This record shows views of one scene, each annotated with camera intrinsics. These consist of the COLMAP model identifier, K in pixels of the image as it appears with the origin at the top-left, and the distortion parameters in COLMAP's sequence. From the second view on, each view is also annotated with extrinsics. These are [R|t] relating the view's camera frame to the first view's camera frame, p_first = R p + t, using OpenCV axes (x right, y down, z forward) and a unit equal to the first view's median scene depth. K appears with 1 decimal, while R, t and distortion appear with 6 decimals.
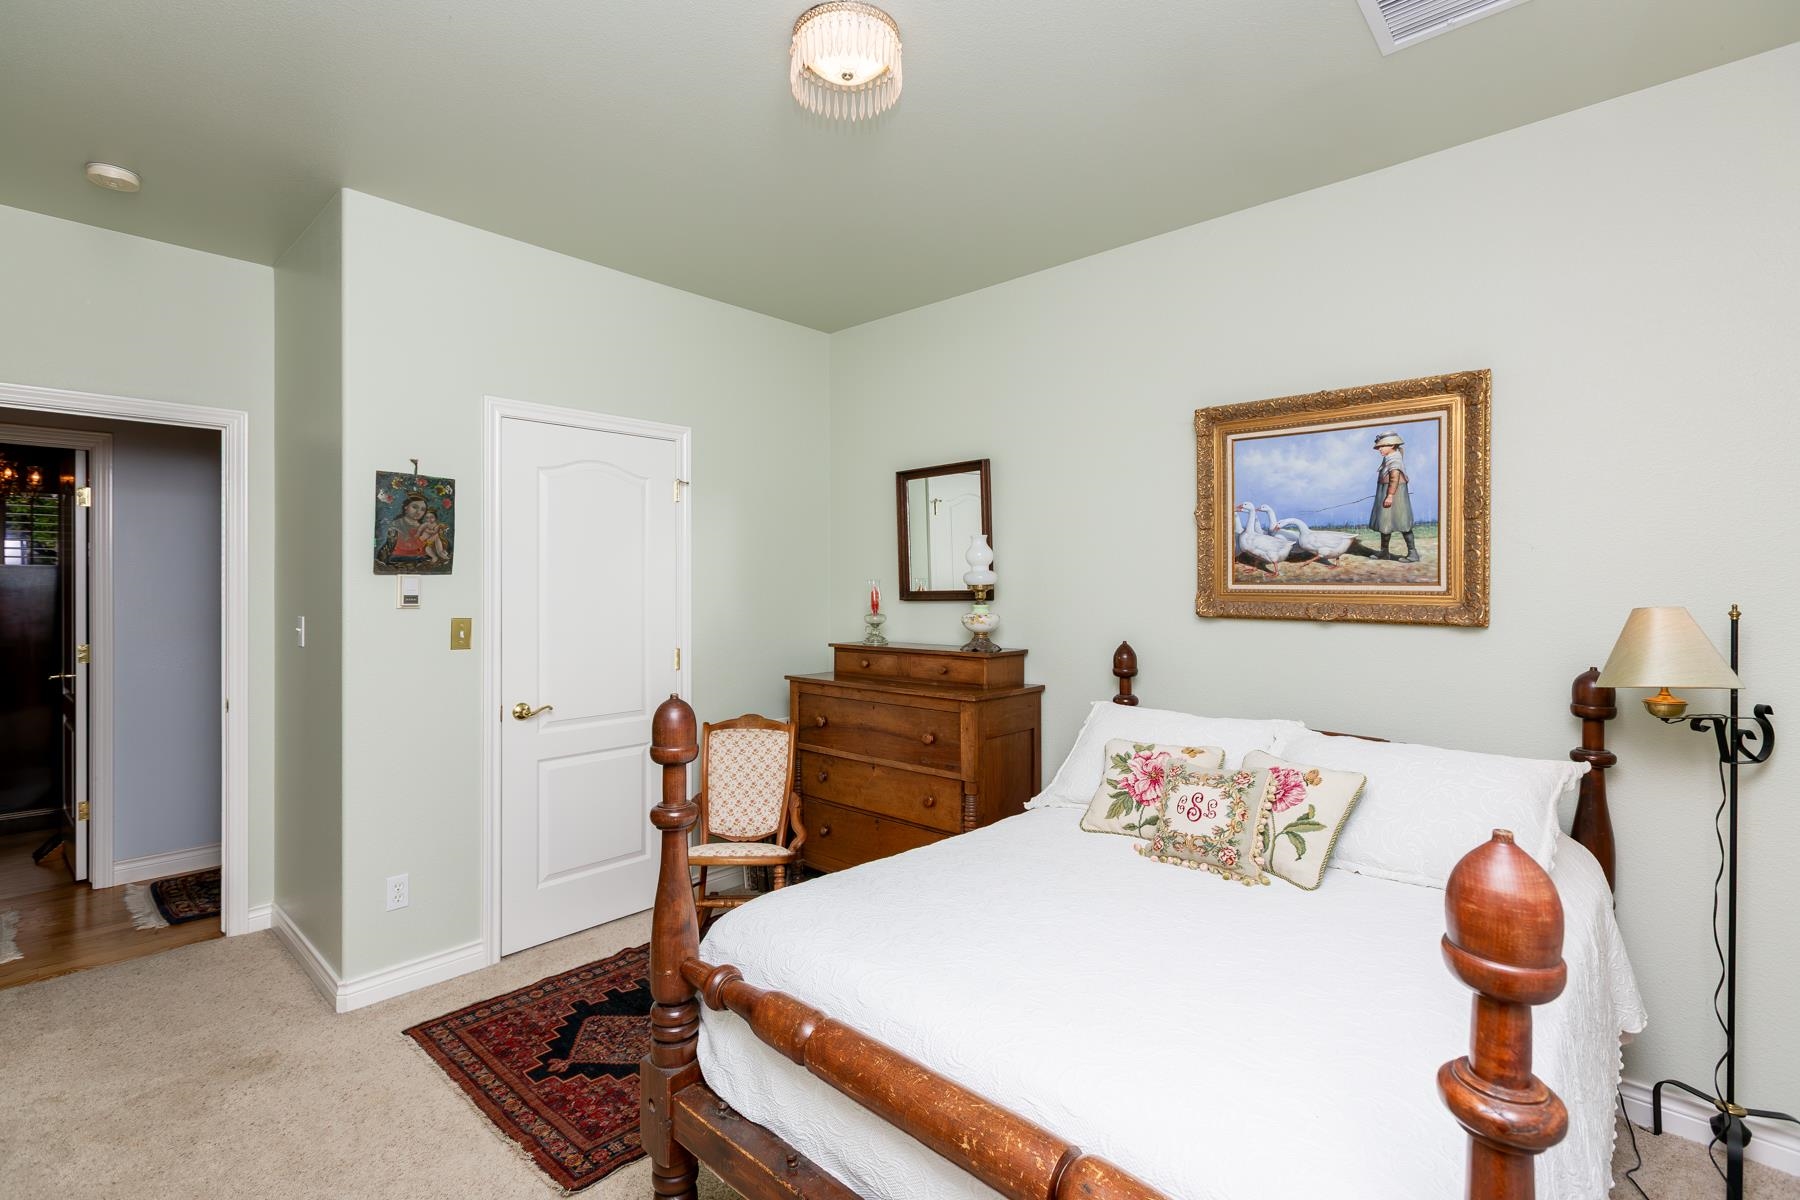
lens RADIAL K [[812.5, 0, 894.9], [0, 812.5, 596.8], [0, 0, 1]] dist [0.004217, -0.001212]
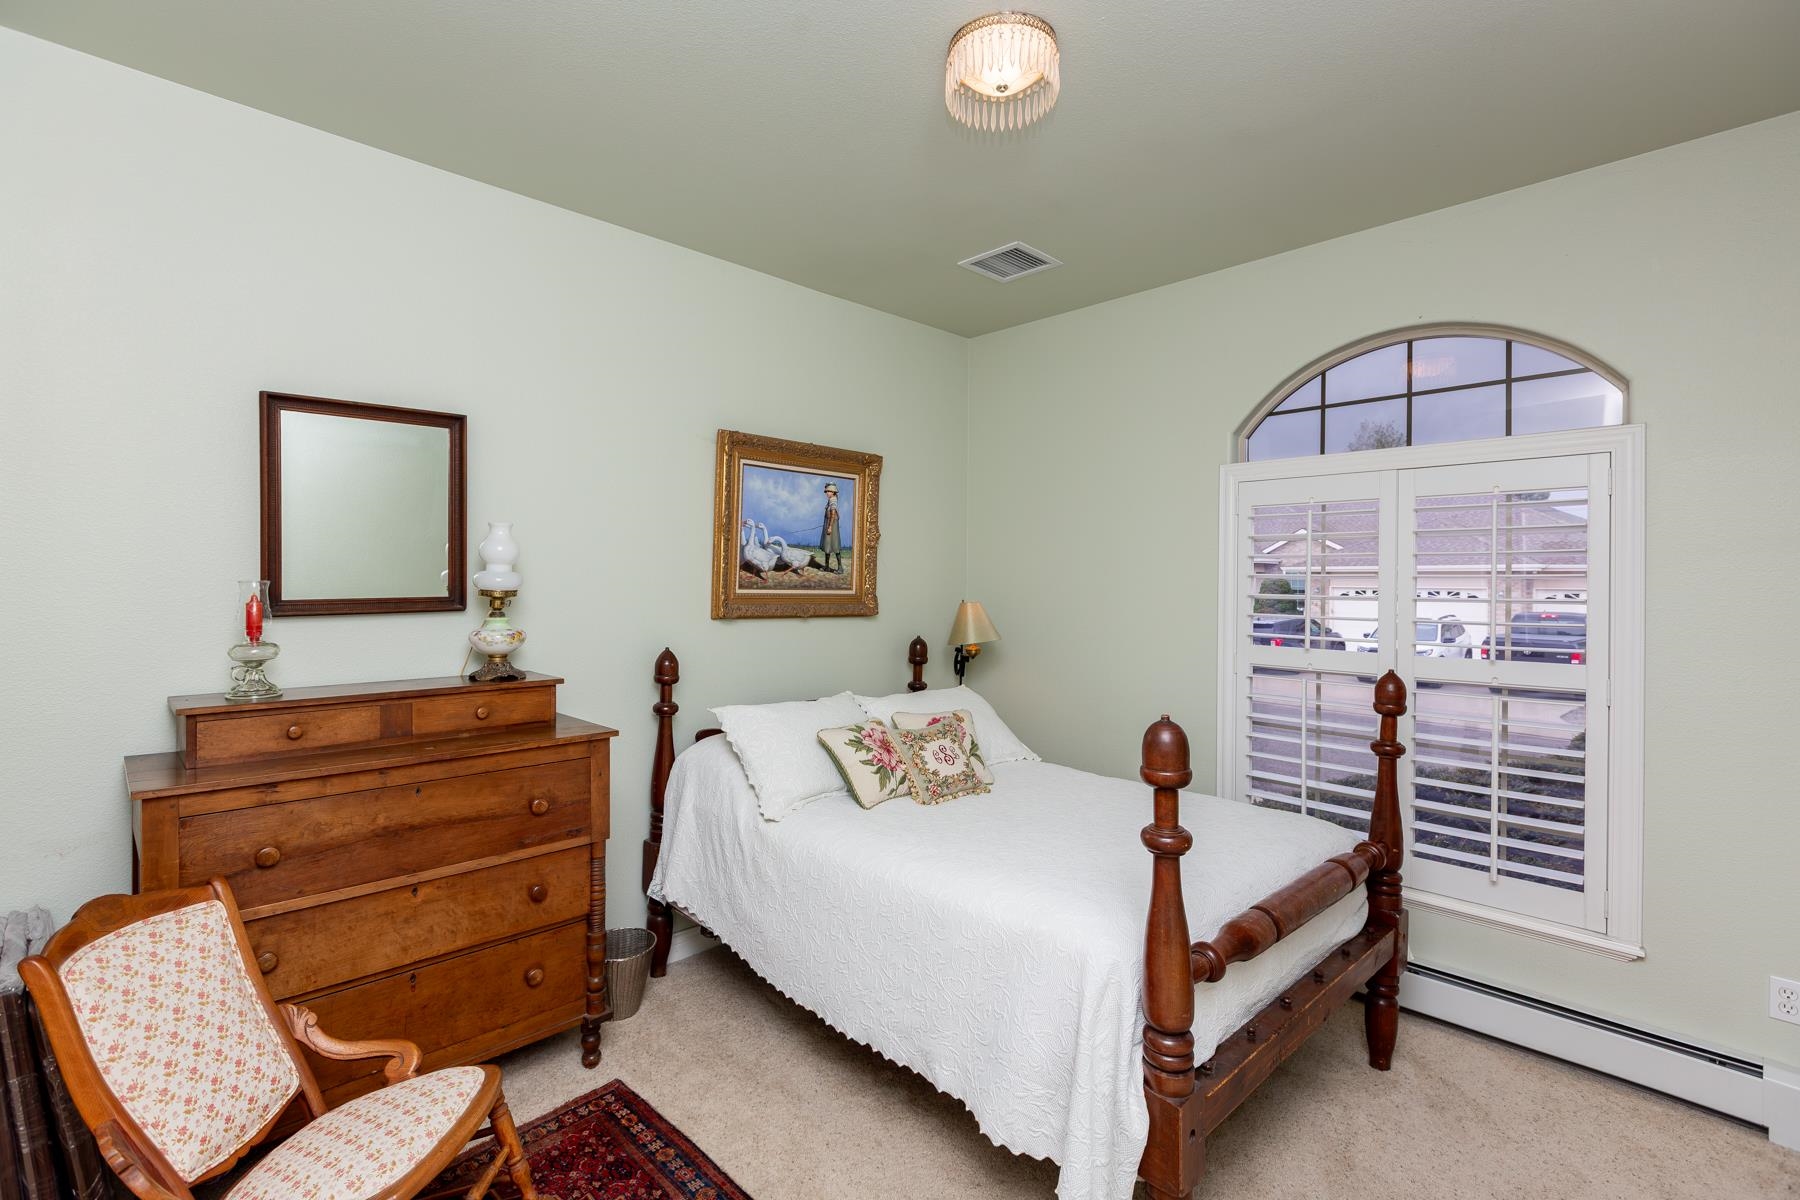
lens RADIAL K [[812.5, 0, 898.7], [0, 812.5, 592.4], [0, 0, 1]] dist [0.004217, -0.001212]
pose [[0.078076, -0.015091, 0.996833, -0.743047], [0.001756, 0.999886, 0.015000, -0.028857], [-0.996946, 0.000580, 0.078094, 0.715537]]
